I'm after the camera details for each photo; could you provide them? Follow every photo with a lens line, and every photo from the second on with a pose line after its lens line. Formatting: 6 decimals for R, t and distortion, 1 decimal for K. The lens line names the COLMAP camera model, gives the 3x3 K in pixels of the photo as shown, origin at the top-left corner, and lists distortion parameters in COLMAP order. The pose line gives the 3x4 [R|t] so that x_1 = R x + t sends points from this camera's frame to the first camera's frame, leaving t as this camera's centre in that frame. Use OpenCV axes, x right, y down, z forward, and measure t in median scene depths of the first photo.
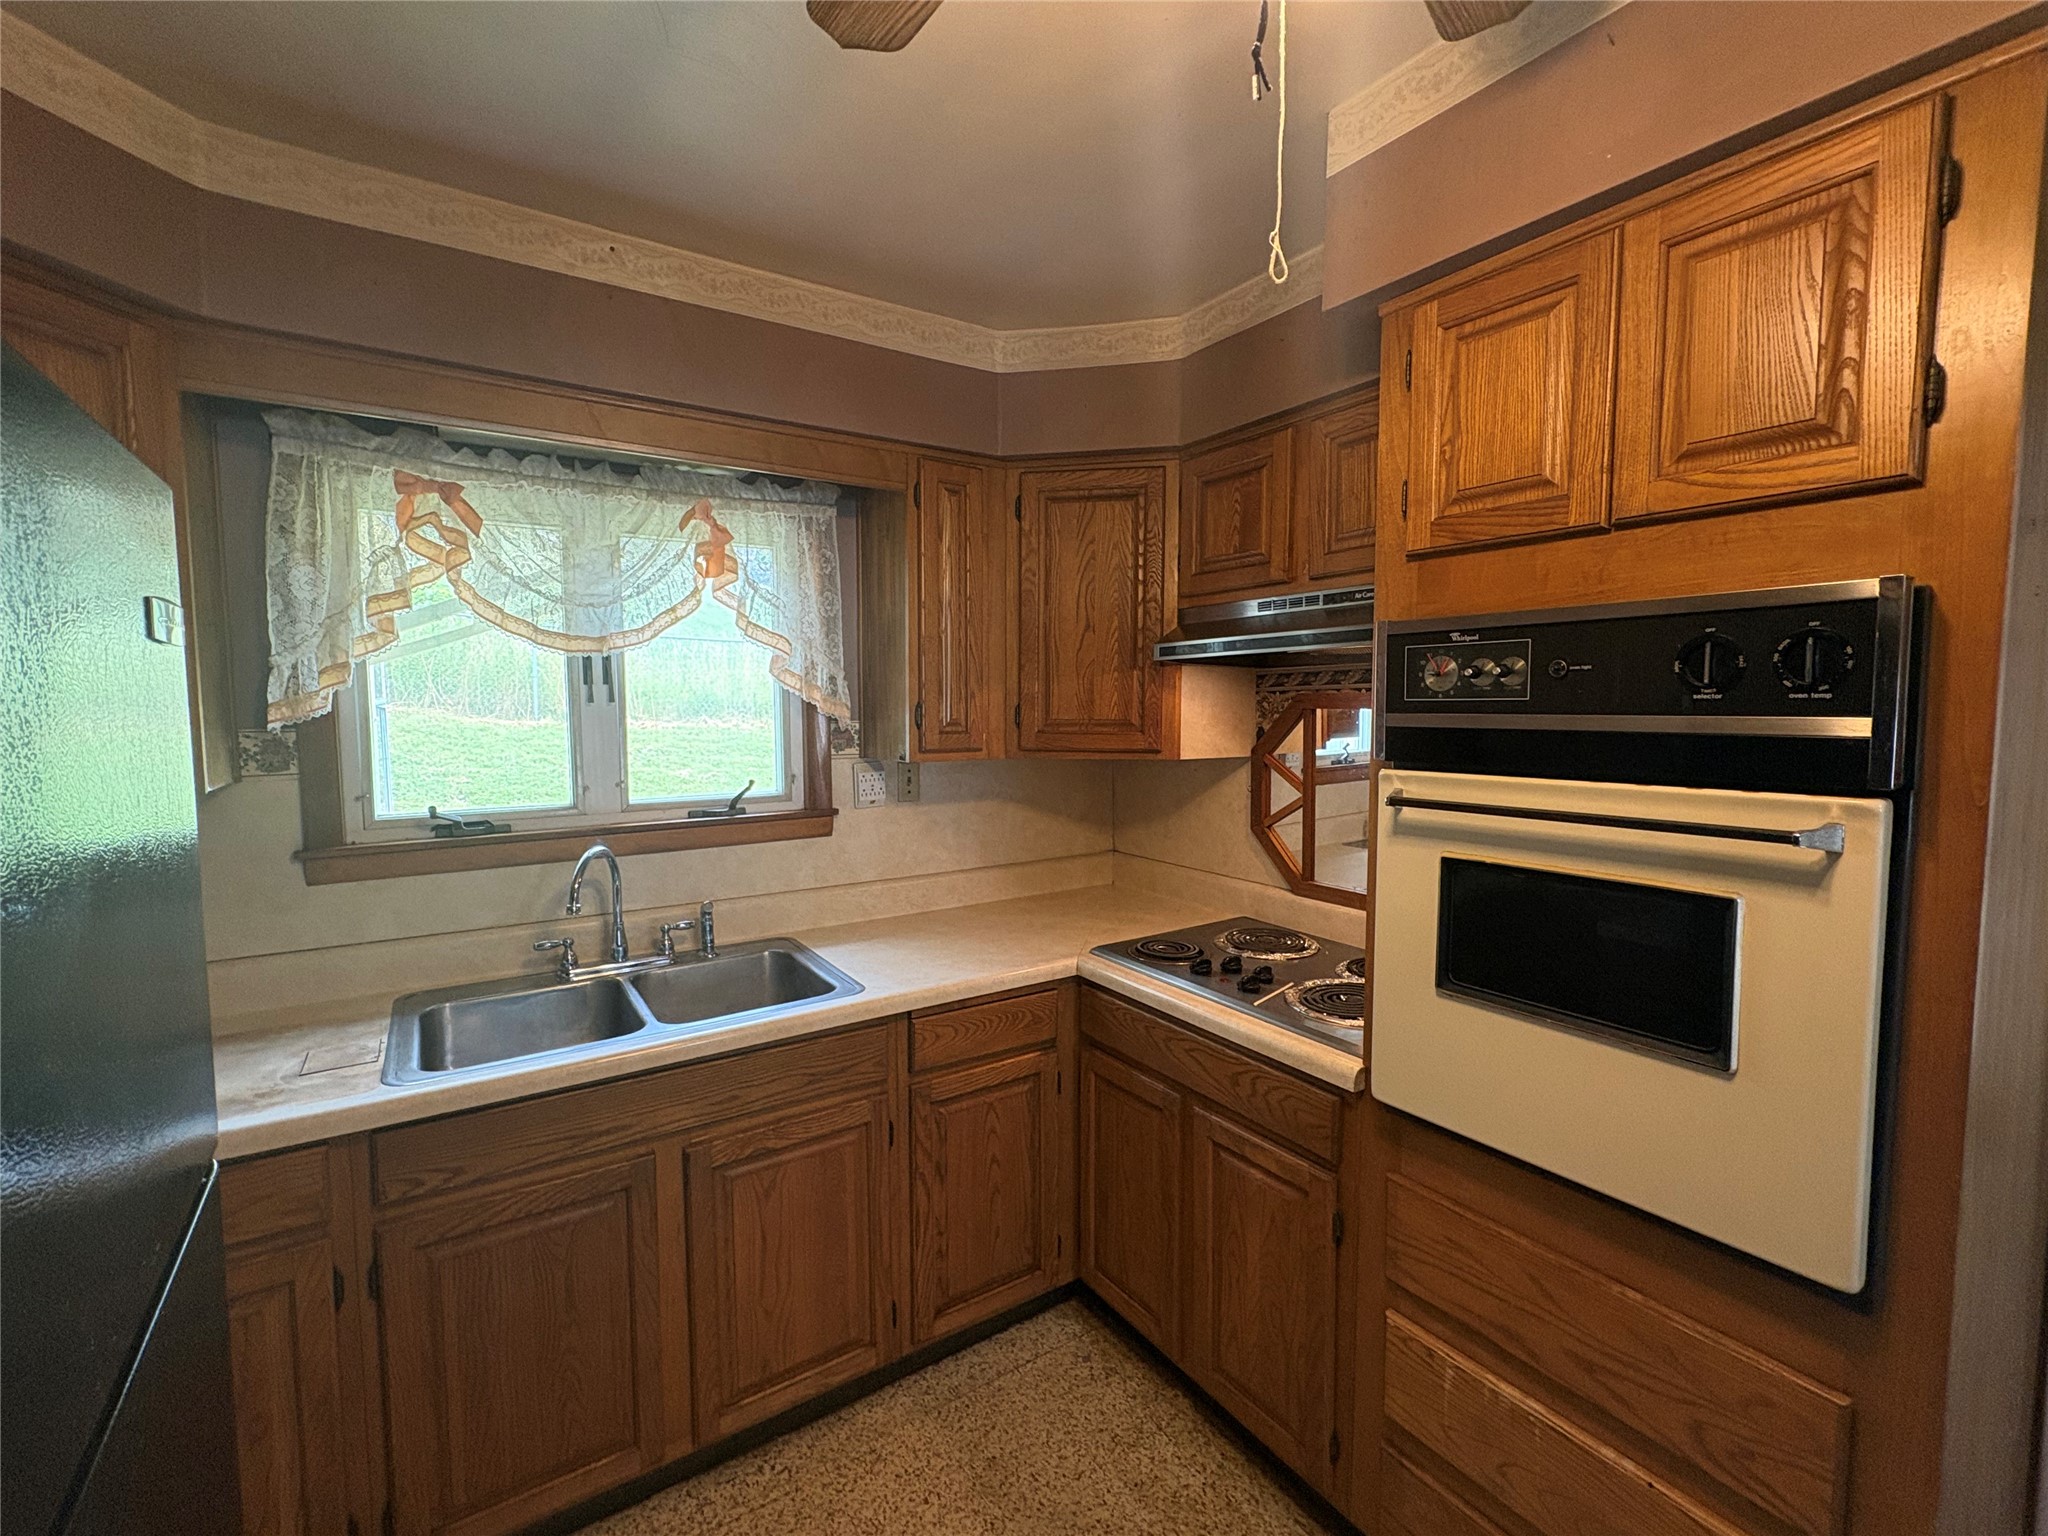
lens RADIAL K [[876.5, 0, 1027.1], [0, 876.5, 766.6], [0, 0, 1]] dist [0.000079, 0.000284]
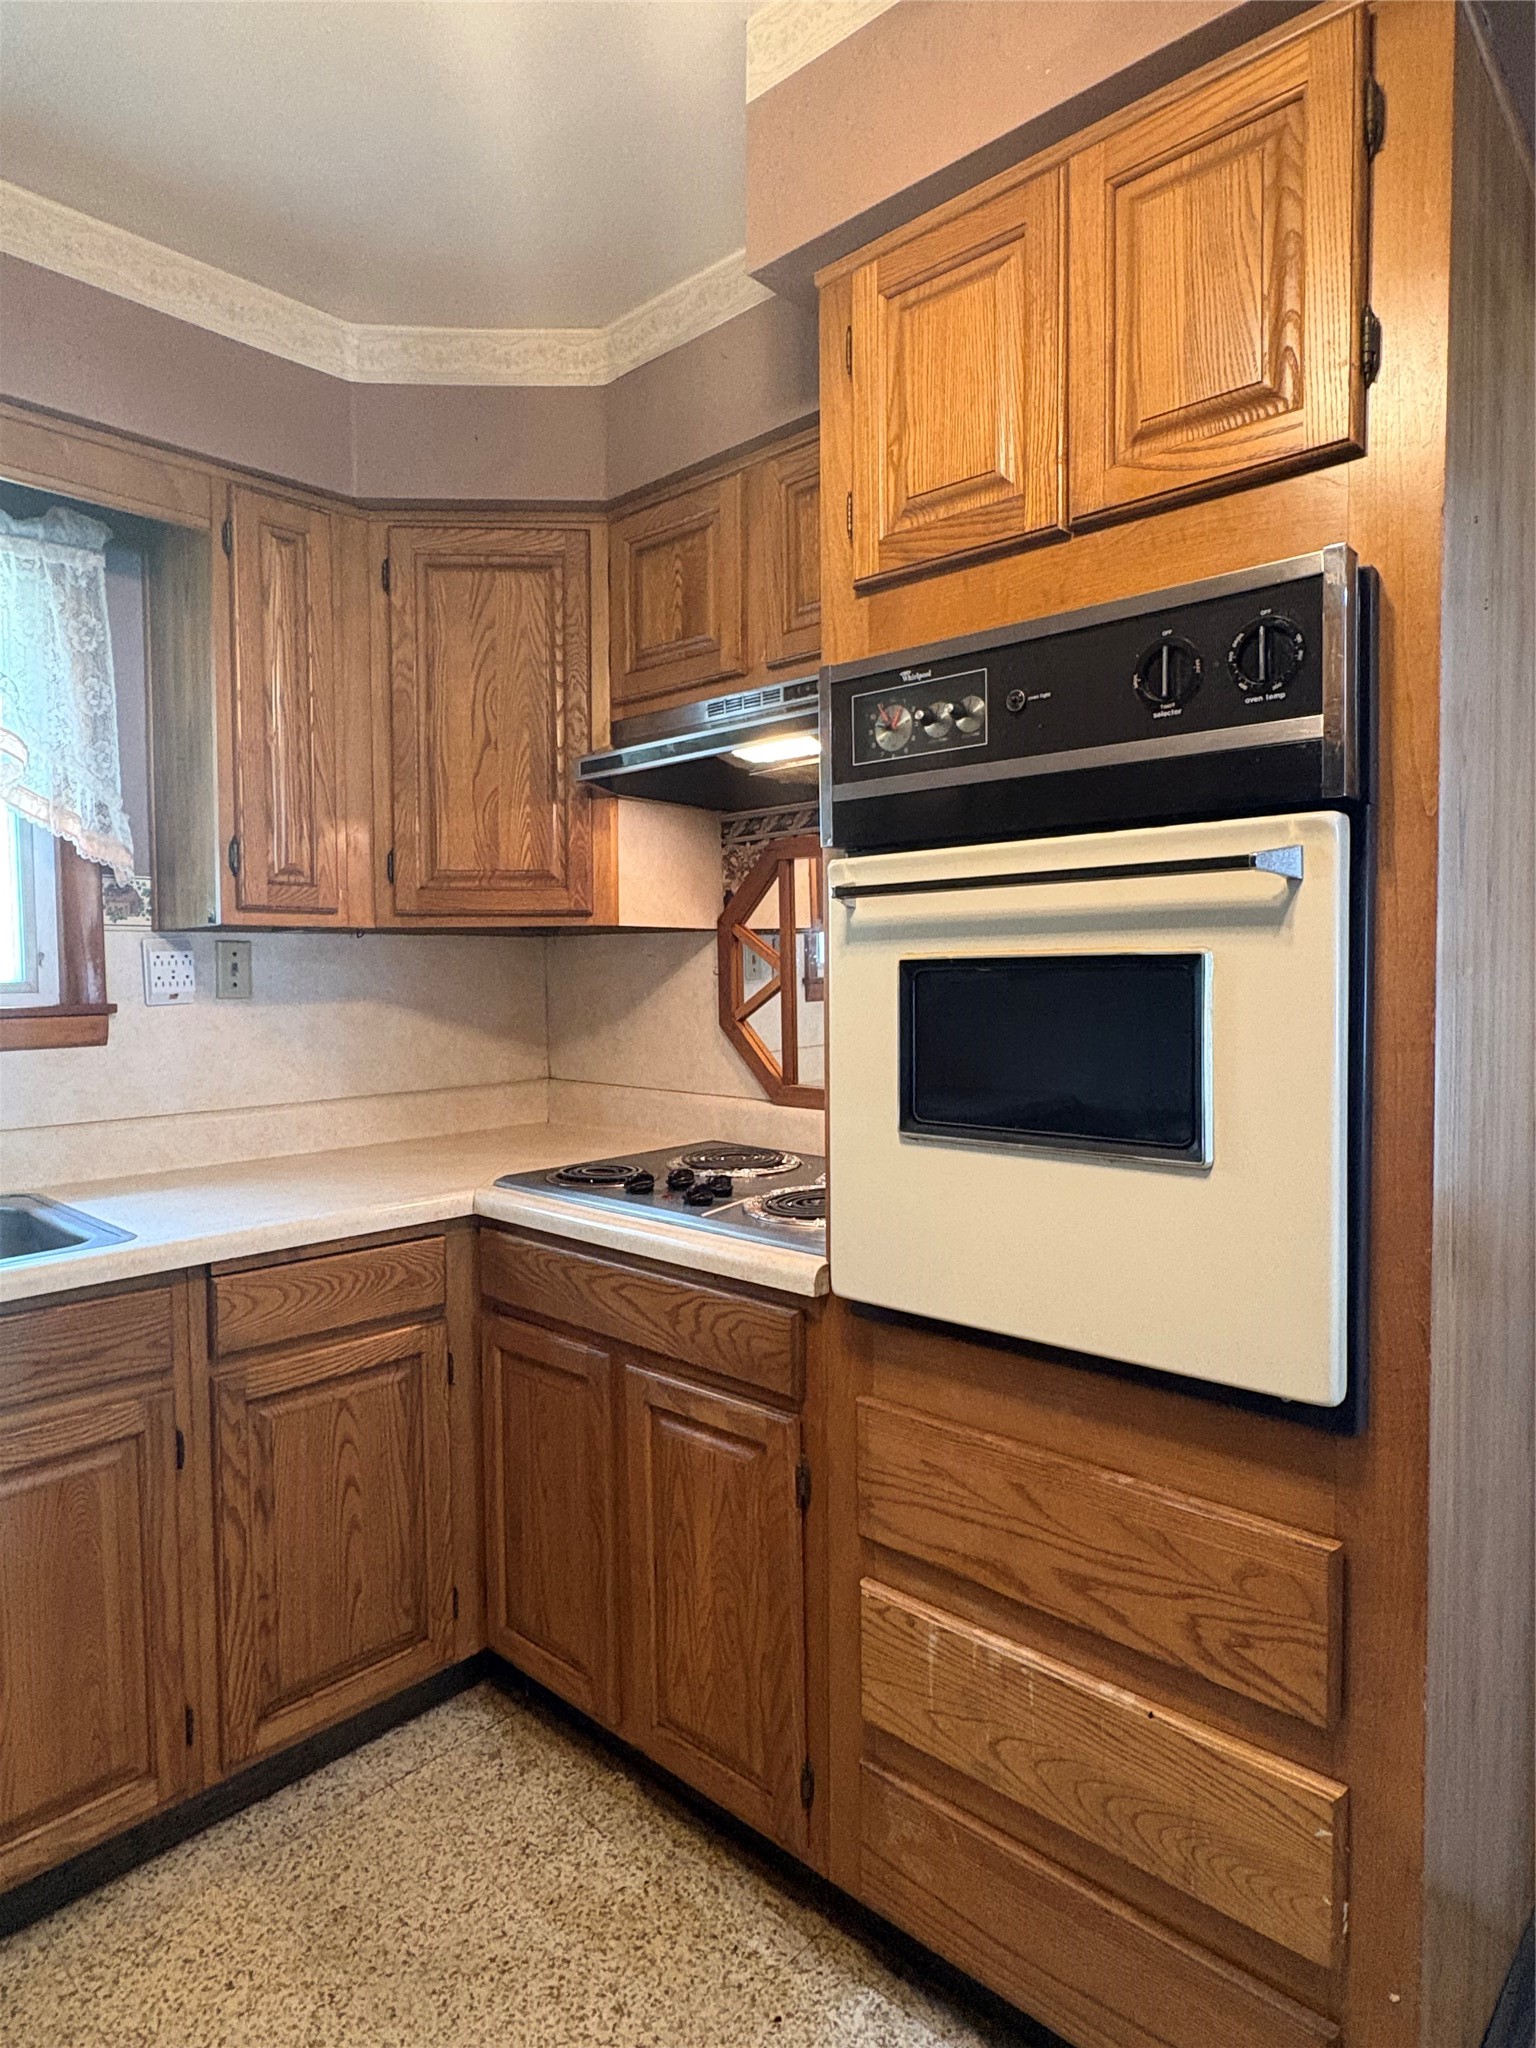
lens RADIAL K [[1163.5, 0, 771.7], [0, 1163.5, 1019.4], [0, 0, 1]] dist [-0.000973, 0.001866]
pose [[0.971306, -0.016036, 0.237292, 0.079210], [0.022958, 0.999387, -0.026436, 0.122396], [-0.236723, 0.031125, 0.971079, 0.016444]]
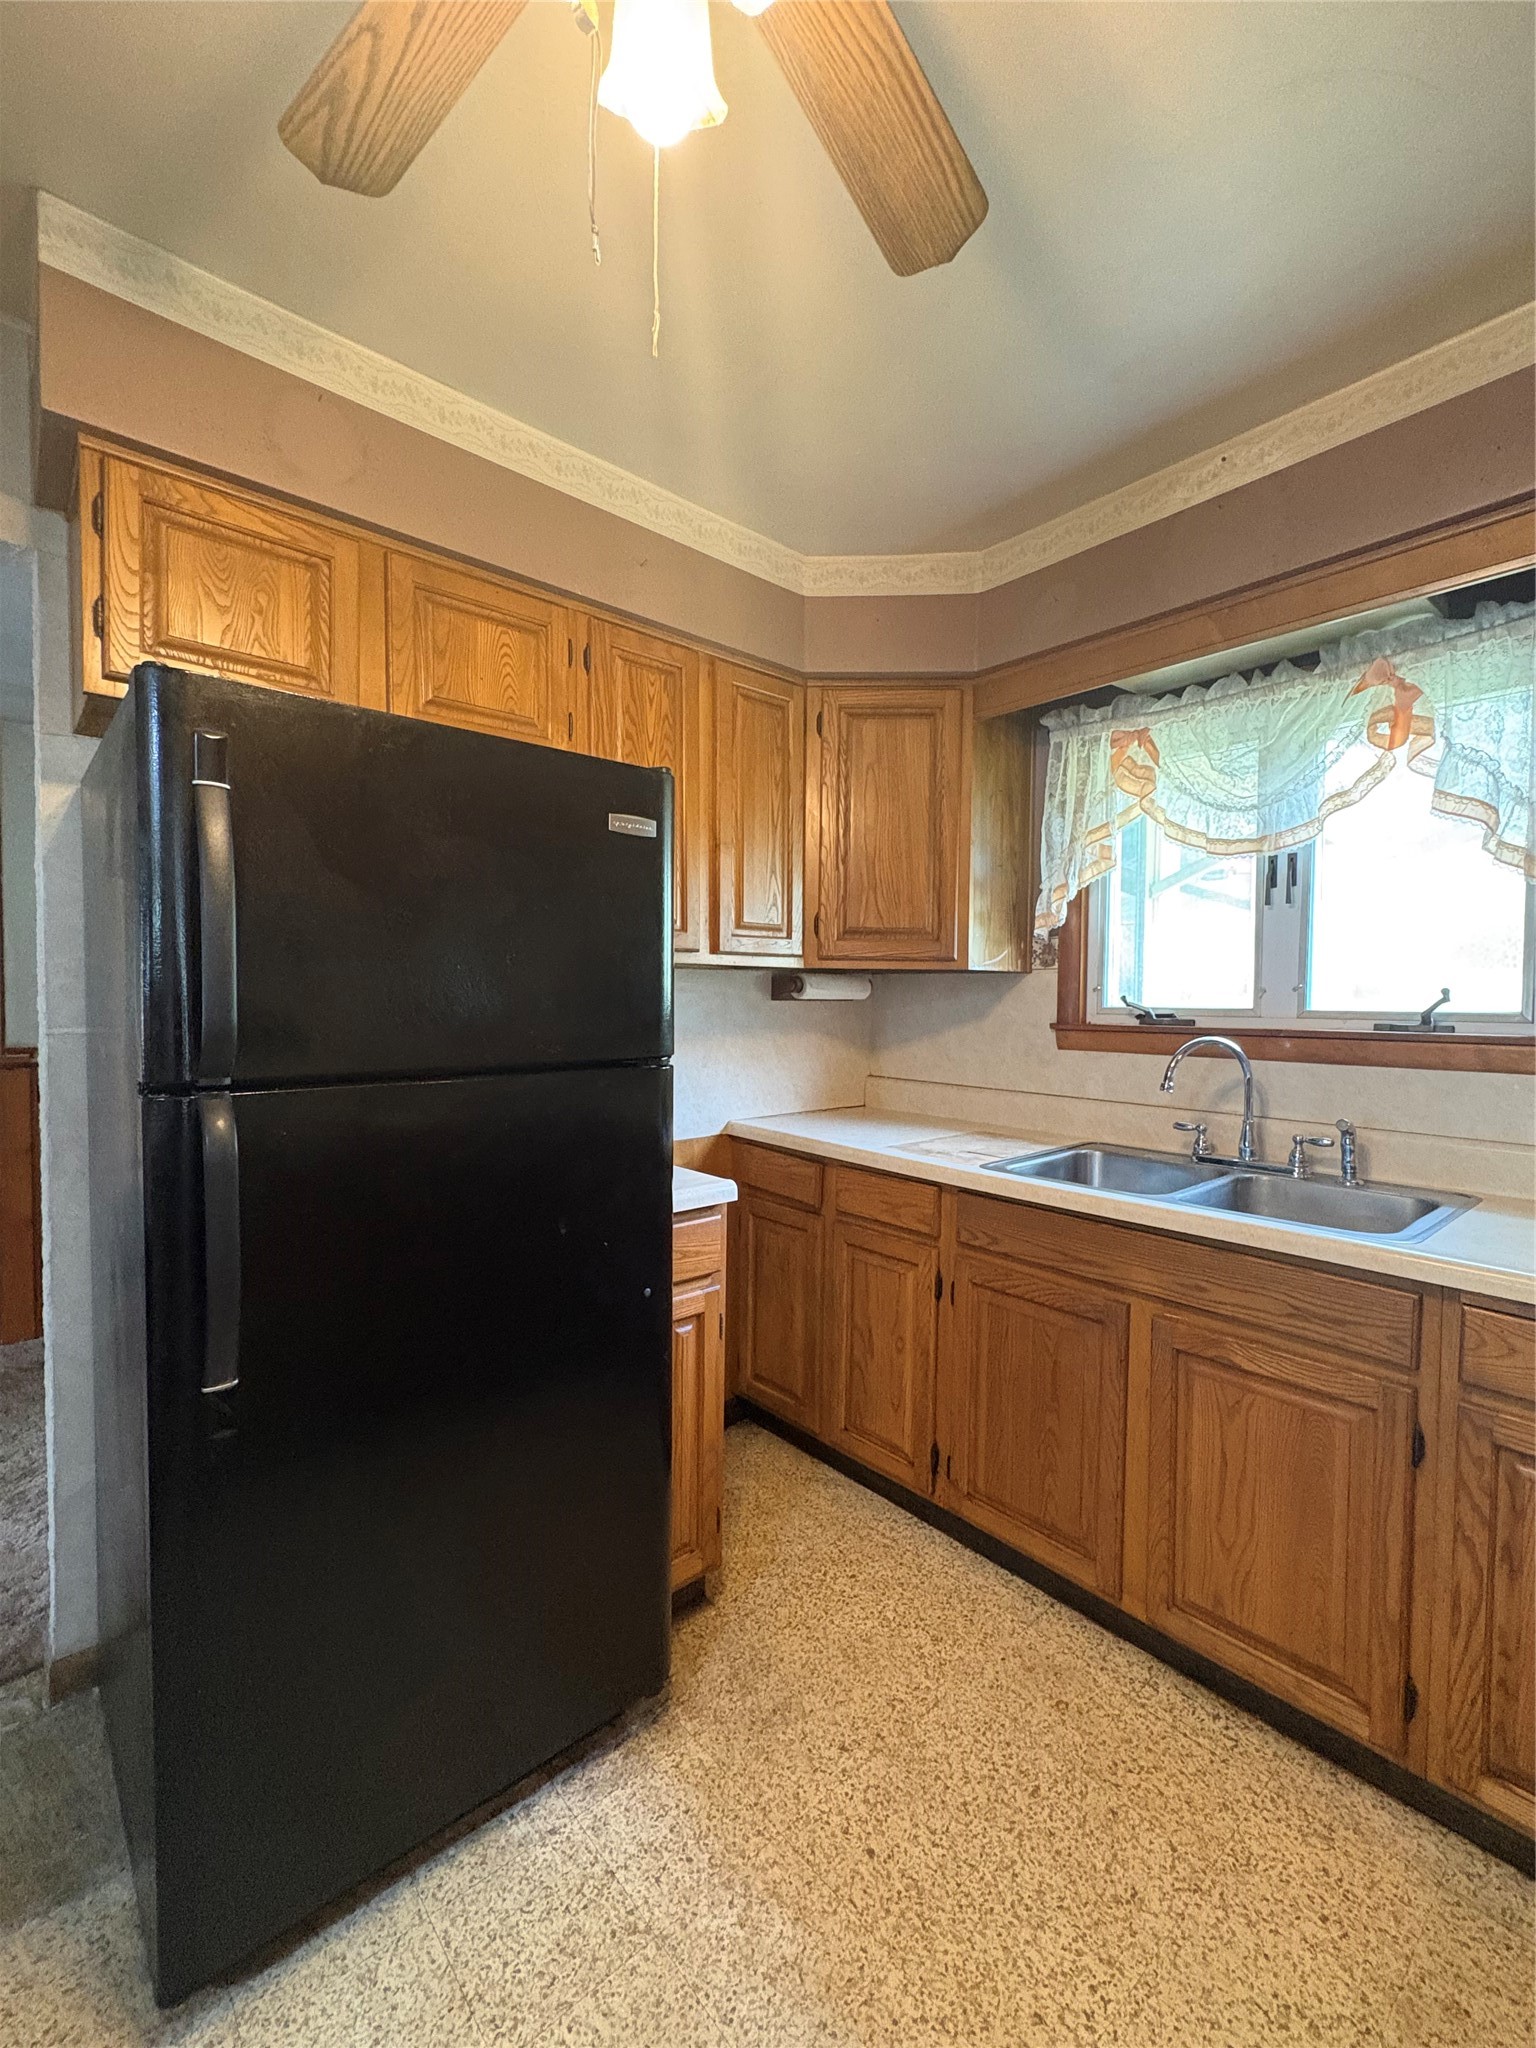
lens RADIAL K [[876.5, 0, 768.0], [0, 876.5, 1024.0], [0, 0, 1]] dist [0.000079, 0.000284]
pose [[0.130625, 0.038716, -0.990676, 0.480649], [-0.082129, 0.996225, 0.028104, 0.091643], [0.988024, 0.077693, 0.133312, 0.342423]]
